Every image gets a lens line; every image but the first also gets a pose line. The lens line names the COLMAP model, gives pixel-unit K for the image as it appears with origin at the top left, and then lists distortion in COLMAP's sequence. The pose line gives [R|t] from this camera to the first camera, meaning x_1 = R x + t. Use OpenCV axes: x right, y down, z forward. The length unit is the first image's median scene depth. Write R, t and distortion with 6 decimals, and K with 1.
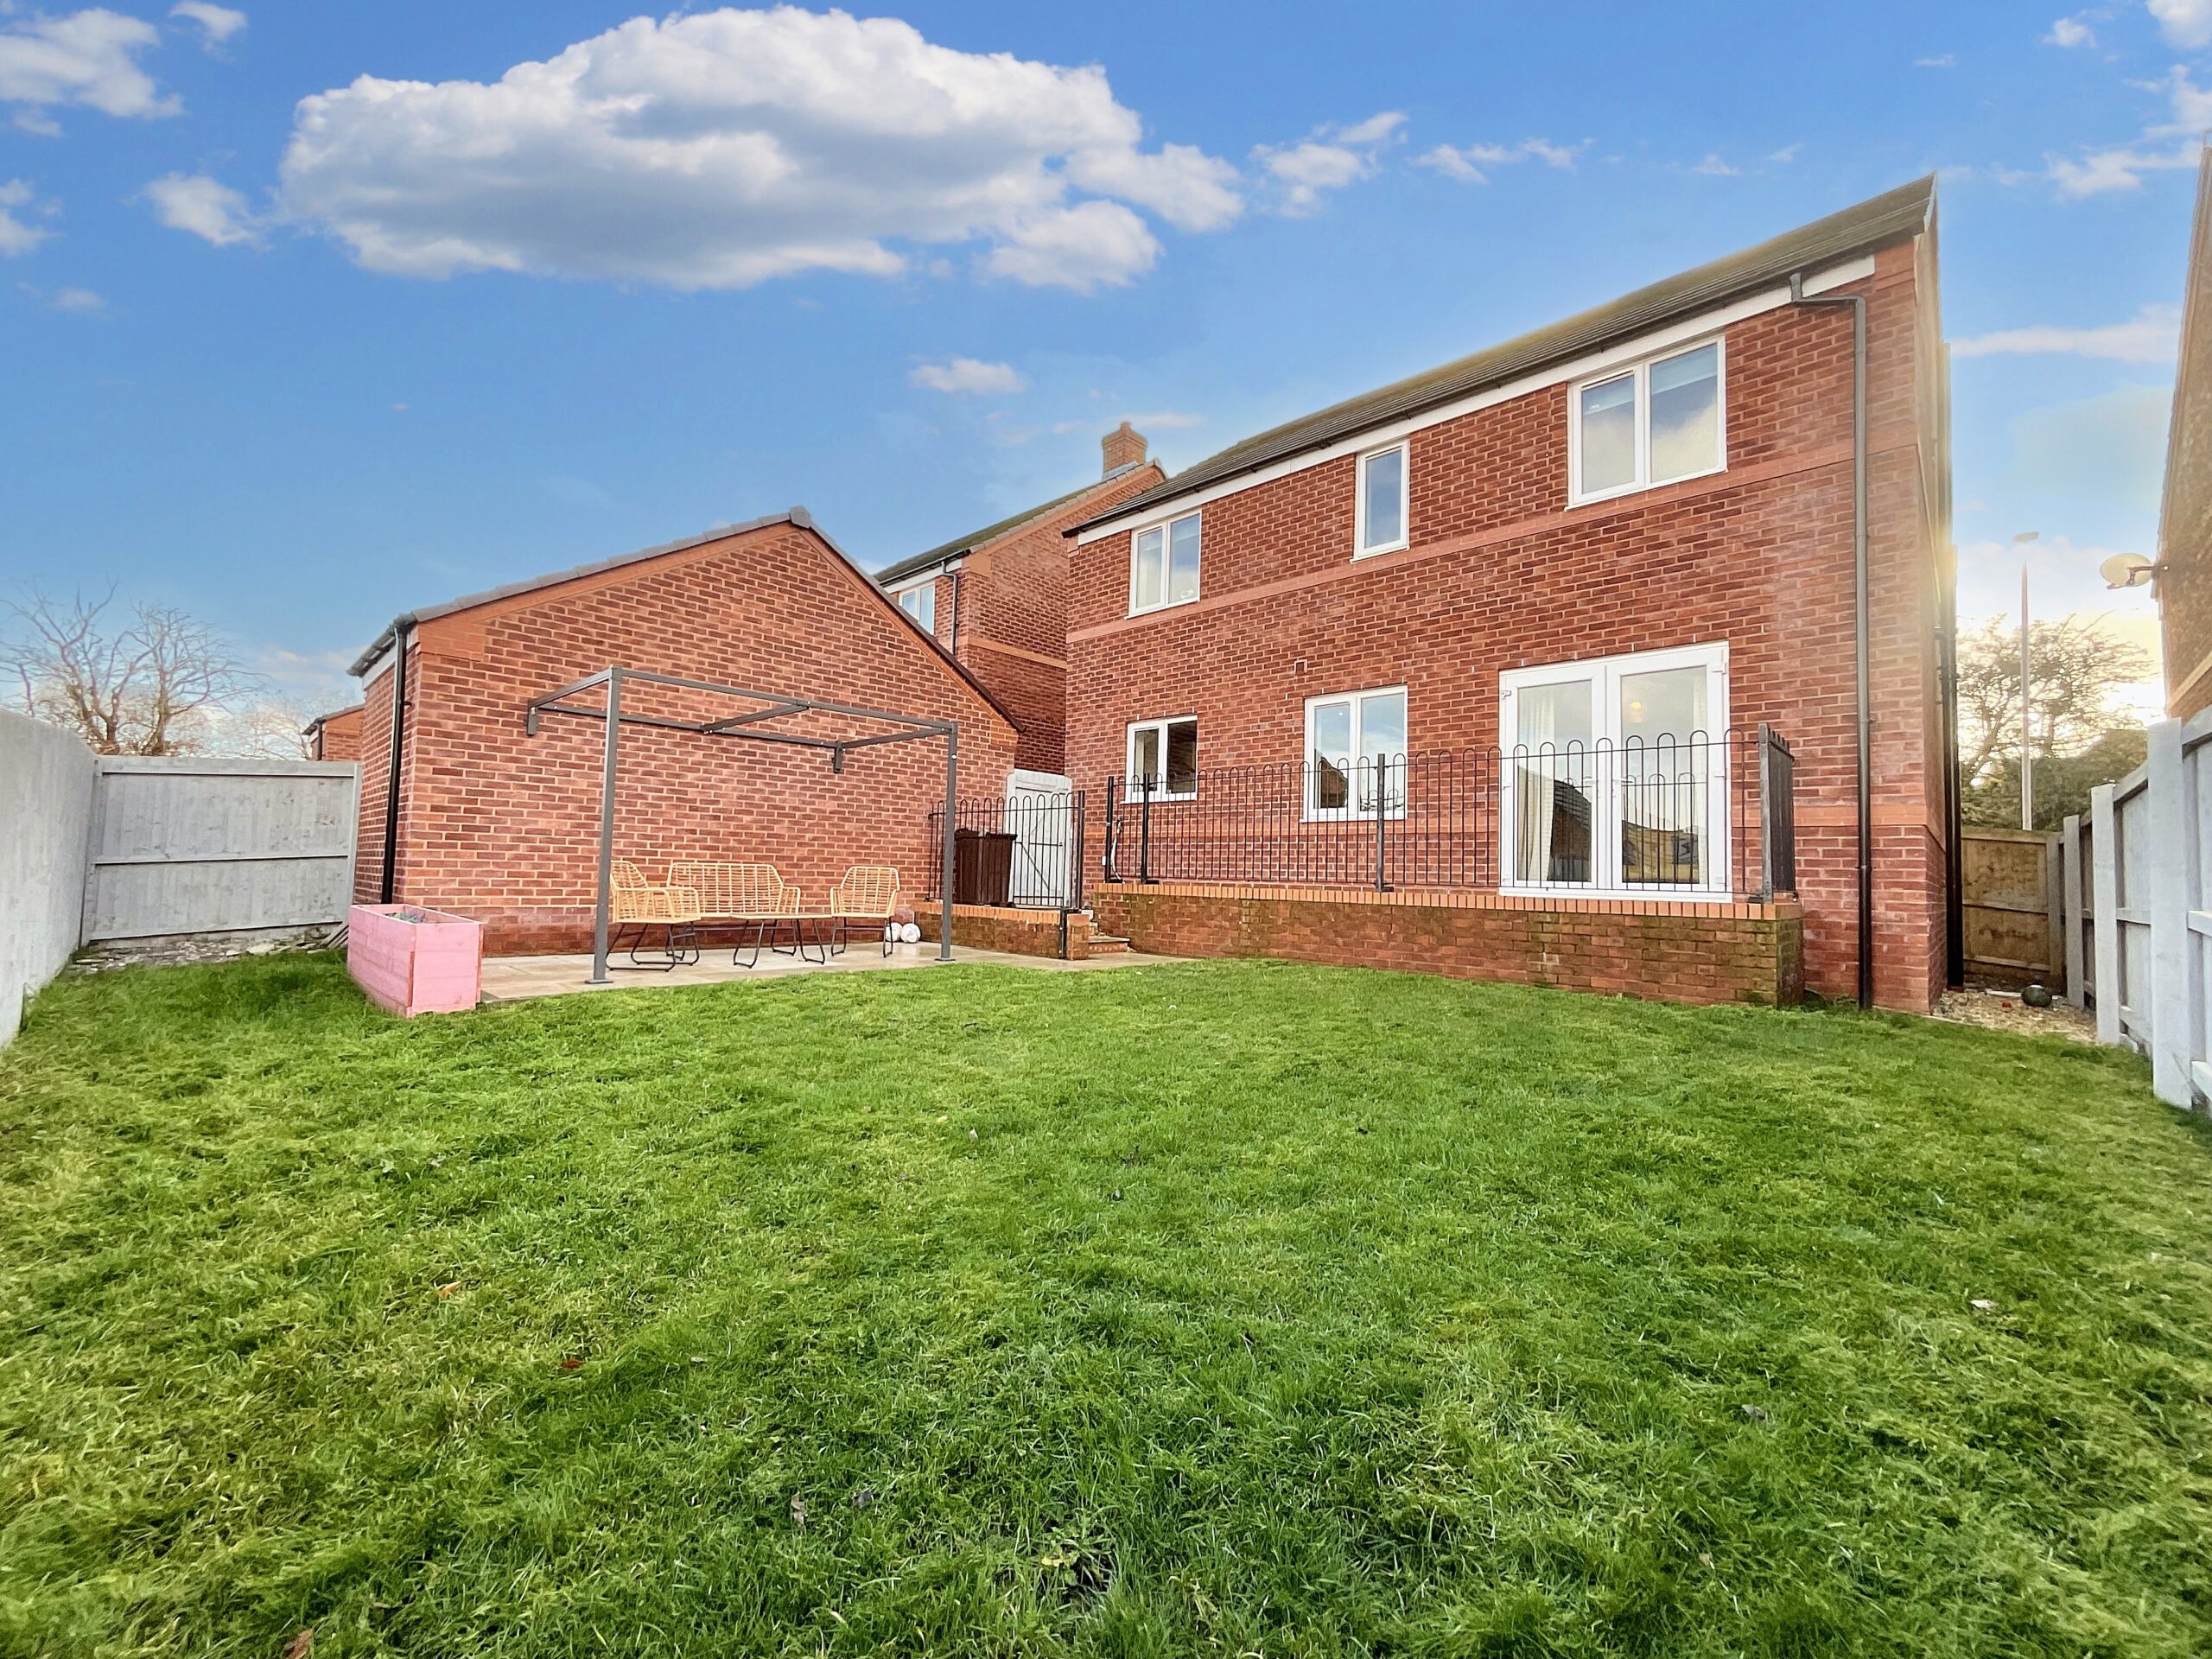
lens RADIAL K [[897.6, 0, 1106.0], [0, 897.6, 829.5], [0, 0, 1]] dist [-0.001240, -0.000089]
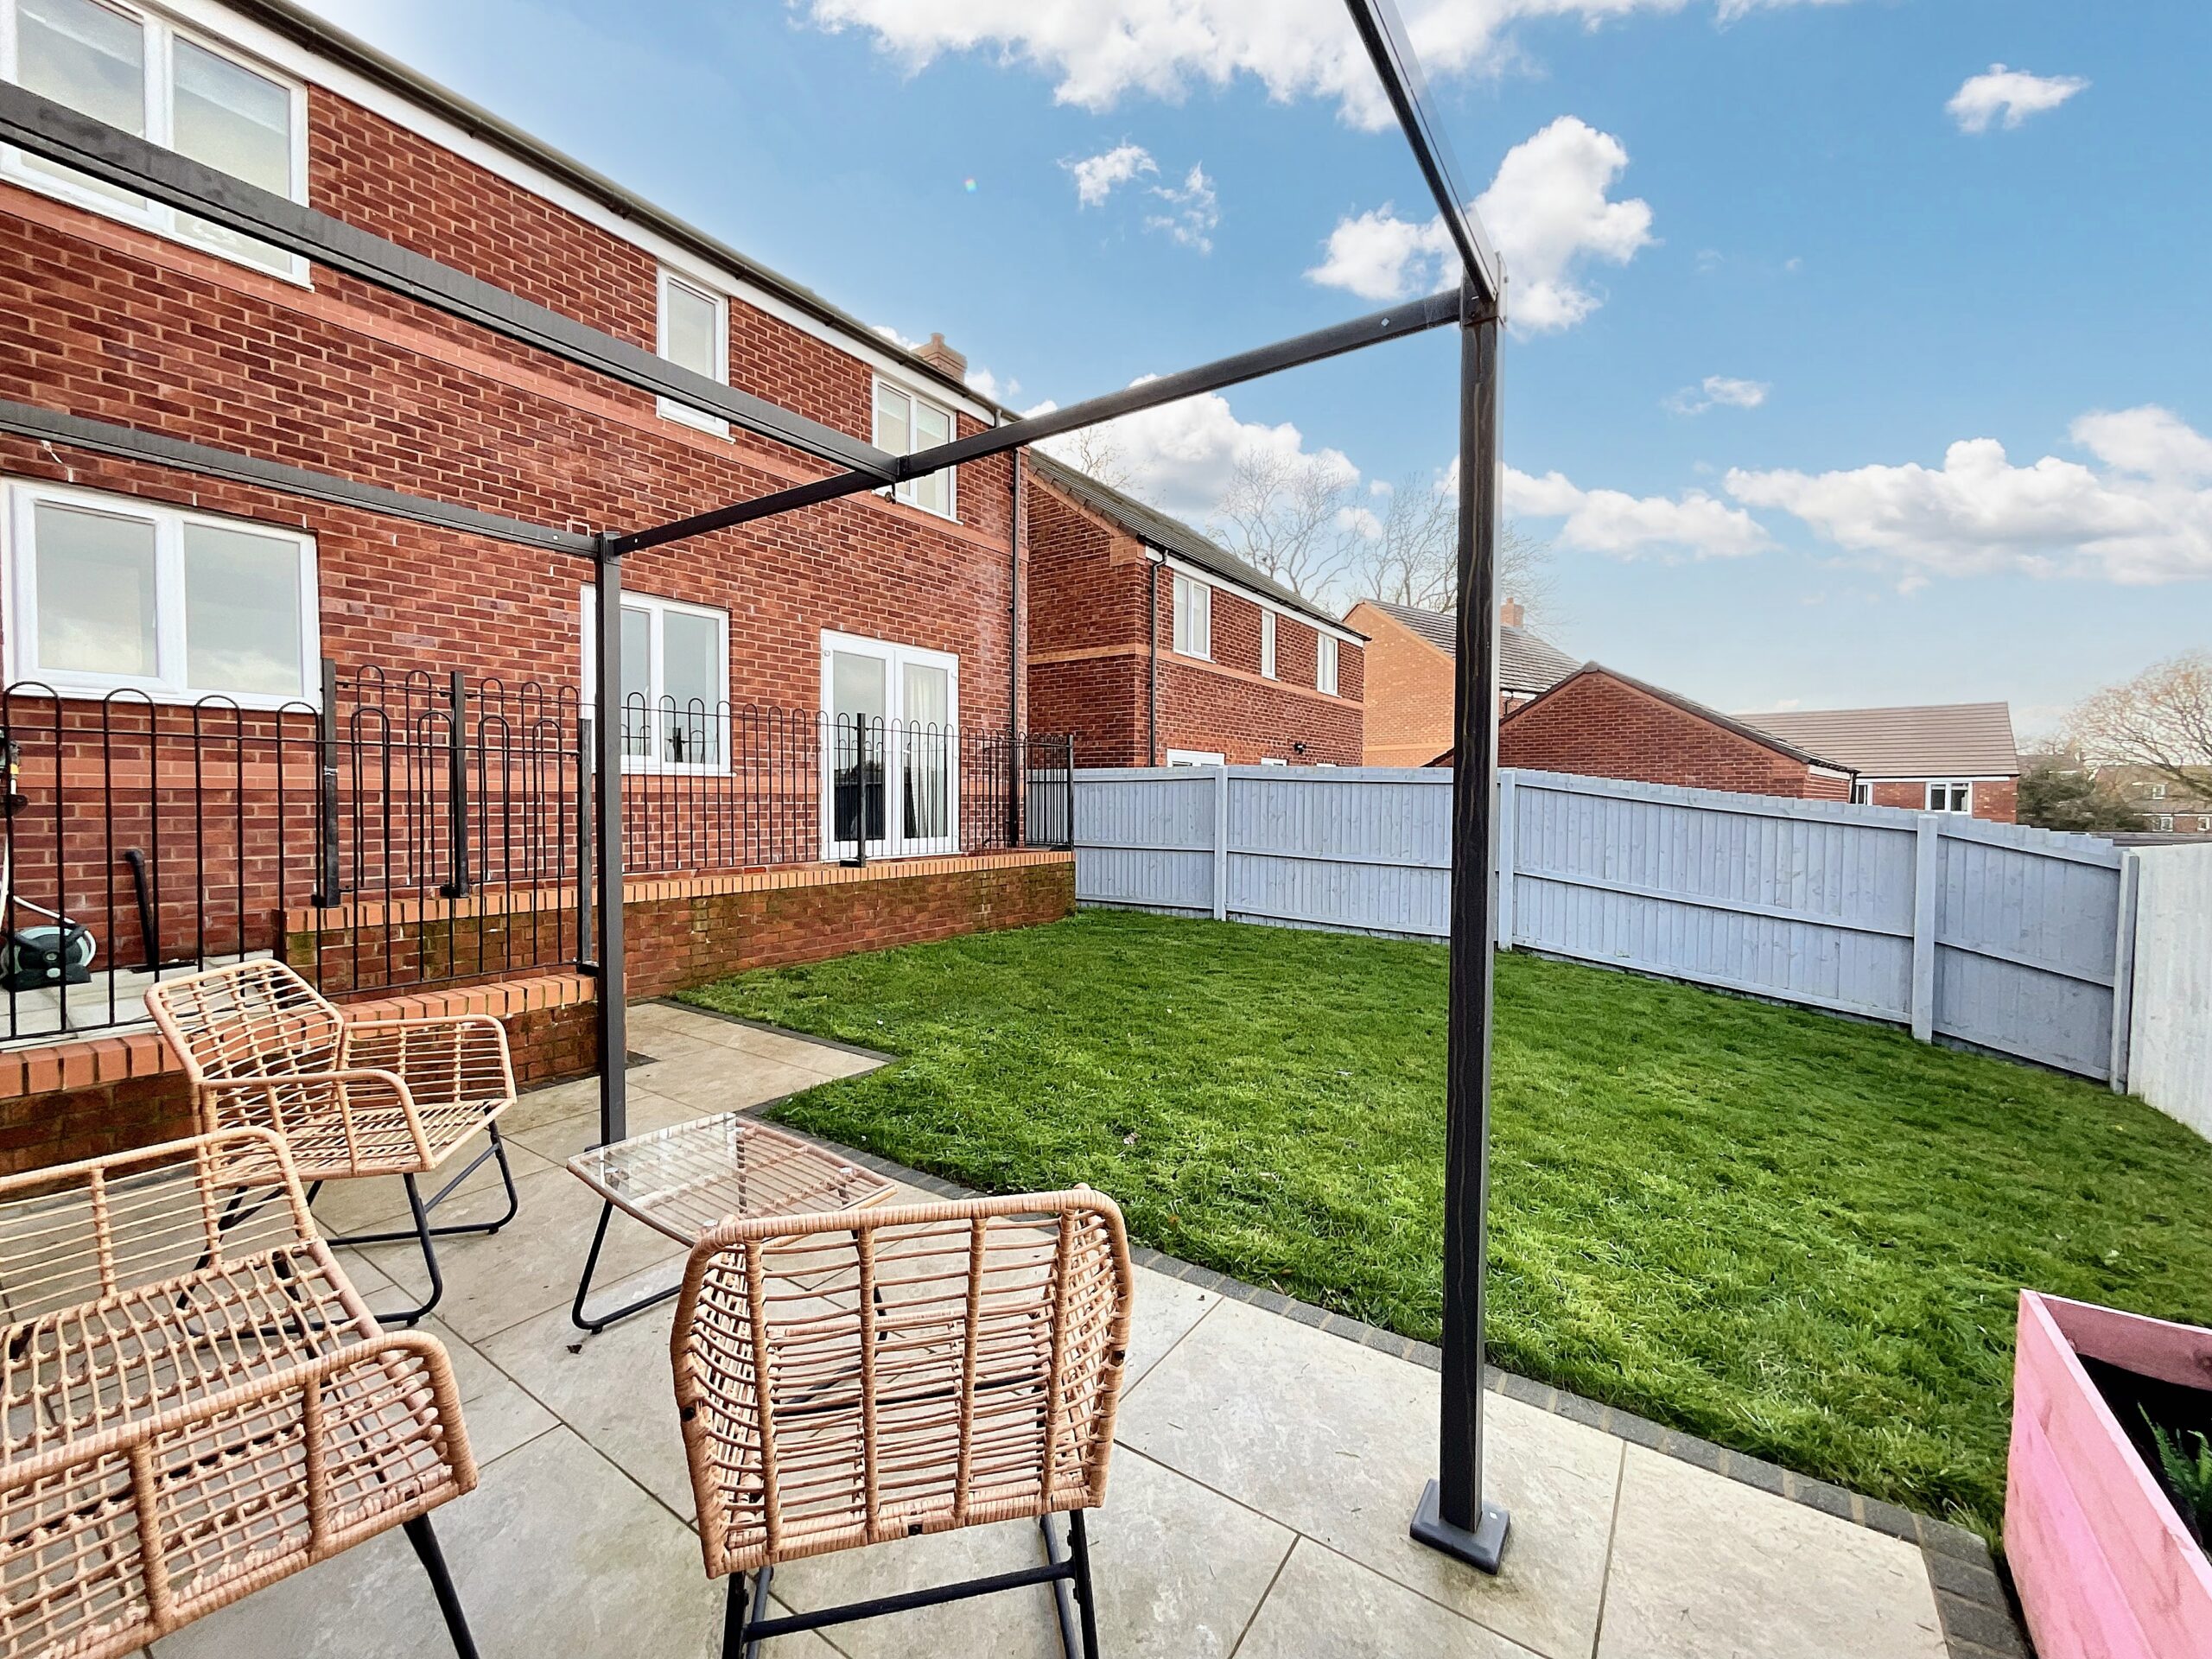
lens RADIAL K [[897.6, 0, 1106.0], [0, 897.6, 829.5], [0, 0, 1]] dist [-0.001240, -0.000089]
pose [[-0.161910, -0.058419, 0.985075, -0.569773], [-0.058140, 0.997077, 0.049575, -0.024778], [-0.985091, -0.049245, -0.164833, 0.829562]]
